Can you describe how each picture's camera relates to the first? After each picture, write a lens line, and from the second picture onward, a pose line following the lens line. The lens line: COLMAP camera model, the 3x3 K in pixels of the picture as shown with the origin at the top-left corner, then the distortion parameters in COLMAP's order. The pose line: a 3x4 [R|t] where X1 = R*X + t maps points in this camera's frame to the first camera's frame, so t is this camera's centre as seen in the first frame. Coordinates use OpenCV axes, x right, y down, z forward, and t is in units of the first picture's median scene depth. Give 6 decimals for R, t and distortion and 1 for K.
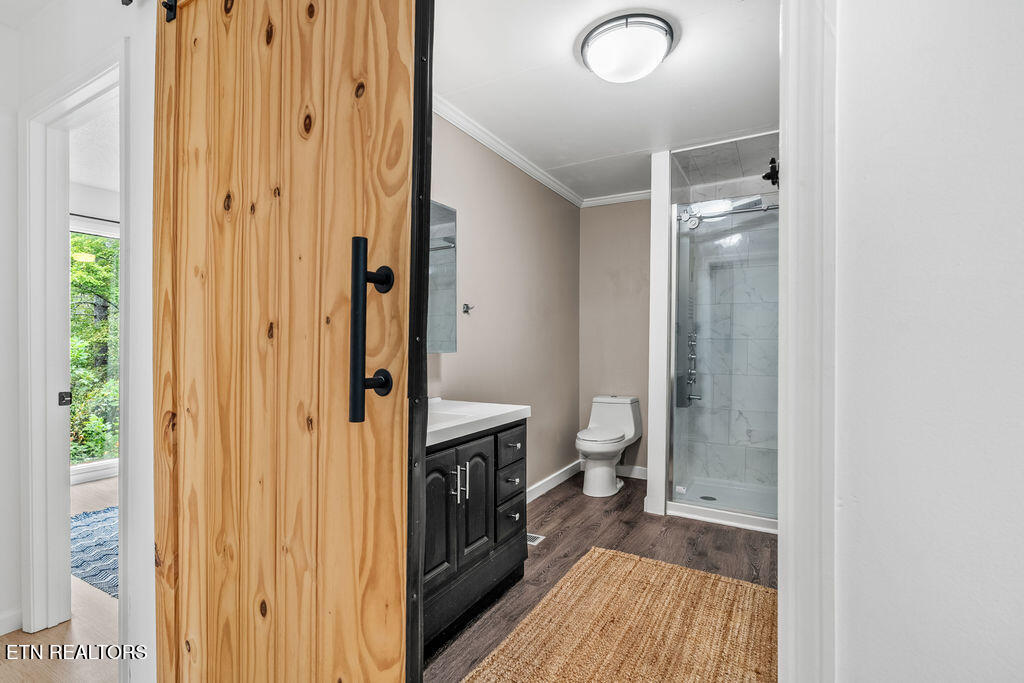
lens RADIAL K [[473.6, 0, 508.6], [0, 473.6, 350.3], [0, 0, 1]] dist [-0.006222, -0.000334]
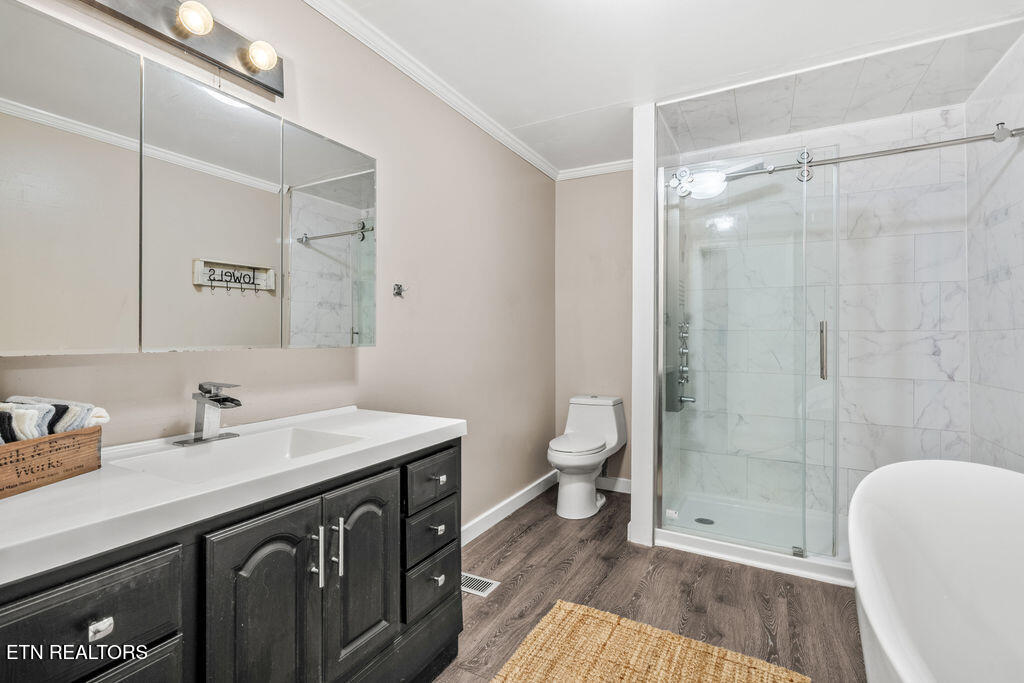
lens RADIAL K [[473.6, 0, 514.1], [0, 473.6, 330.8], [0, 0, 1]] dist [-0.006222, -0.000334]
pose [[0.999581, 0.000152, 0.028931, 0.075894], [0.000629, 0.999636, -0.026982, -0.000039], [-0.028925, 0.026989, 0.999217, 0.203408]]
